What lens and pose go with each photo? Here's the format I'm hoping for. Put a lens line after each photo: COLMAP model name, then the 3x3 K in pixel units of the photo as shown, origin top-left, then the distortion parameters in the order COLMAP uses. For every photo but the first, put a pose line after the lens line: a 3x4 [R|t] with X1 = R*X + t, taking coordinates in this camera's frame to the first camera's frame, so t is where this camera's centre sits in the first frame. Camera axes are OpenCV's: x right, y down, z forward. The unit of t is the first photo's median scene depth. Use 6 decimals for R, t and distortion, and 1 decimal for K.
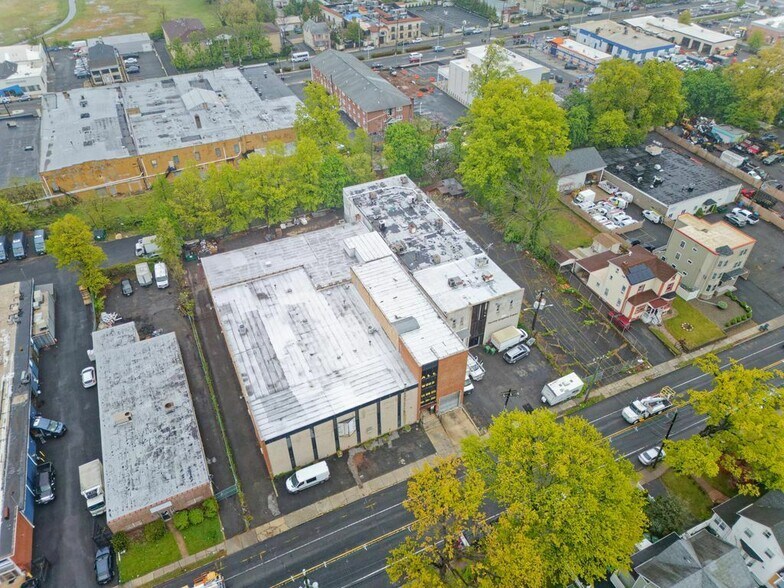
lens RADIAL K [[544.6, 0, 394.7], [0, 544.6, 292.8], [0, 0, 1]] dist [0.079372, -0.083215]
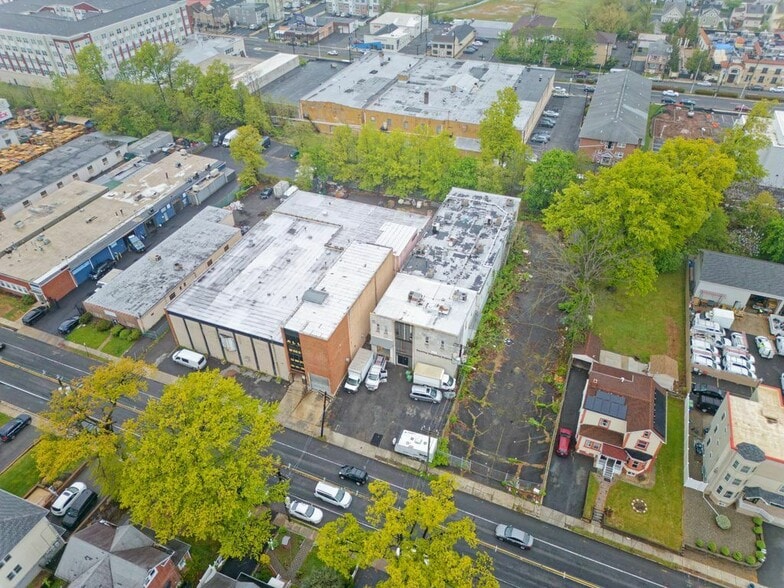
lens RADIAL K [[544.6, 0, 394.7], [0, 544.6, 292.8], [0, 0, 1]] dist [0.079372, -0.083215]
pose [[0.682120, 0.458775, -0.569419, 0.516533], [-0.461479, 0.874127, 0.151459, -0.127573], [0.567230, 0.159462, 0.807974, 0.152730]]
